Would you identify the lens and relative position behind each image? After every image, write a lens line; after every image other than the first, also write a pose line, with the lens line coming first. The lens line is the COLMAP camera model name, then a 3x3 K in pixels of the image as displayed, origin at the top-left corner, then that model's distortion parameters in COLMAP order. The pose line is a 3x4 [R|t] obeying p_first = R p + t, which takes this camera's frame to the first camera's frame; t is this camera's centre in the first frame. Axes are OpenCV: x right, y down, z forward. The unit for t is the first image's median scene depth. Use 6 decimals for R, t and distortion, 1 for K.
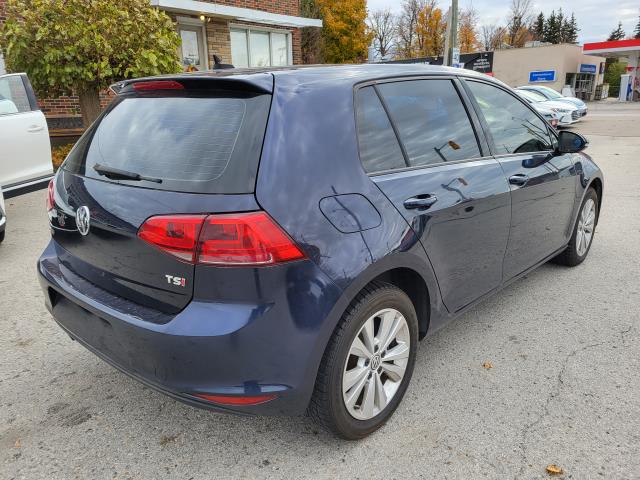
lens RADIAL K [[498.9, 0, 320.0], [0, 498.9, 240.0], [0, 0, 1]] dist [0.041696, -0.003301]
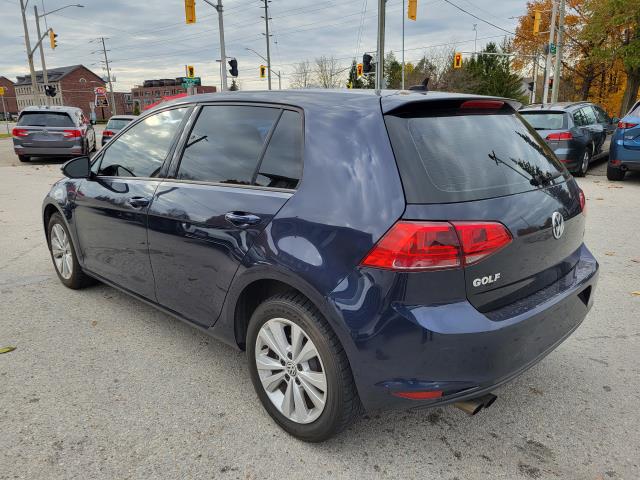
lens RADIAL K [[488.4, 0, 327.0], [0, 488.4, 235.8], [0, 0, 1]] dist [0.048094, -0.003213]
pose [[0.029452, -0.218213, 0.975457, -0.089280], [0.285202, 0.937148, 0.201032, -0.021958], [-0.958015, 0.272281, 0.089835, 0.080653]]
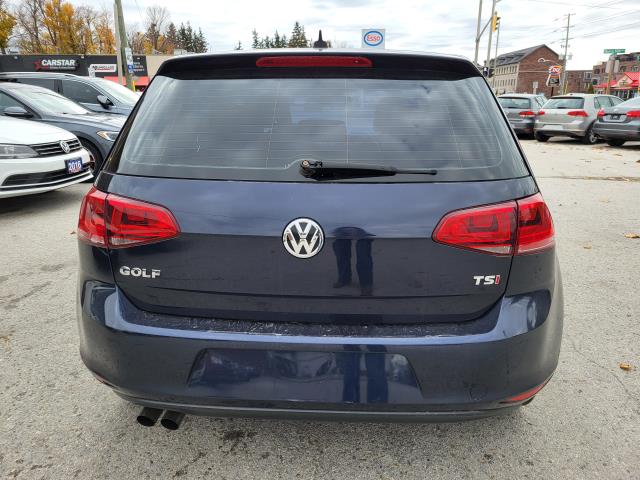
lens RADIAL K [[488.4, 0, 327.0], [0, 488.4, 235.8], [0, 0, 1]] dist [0.048094, -0.003213]
pose [[0.765726, -0.152151, 0.624911, -0.051267], [0.159328, 0.986205, 0.044887, -0.004011], [-0.623120, 0.065195, 0.779405, 0.024146]]
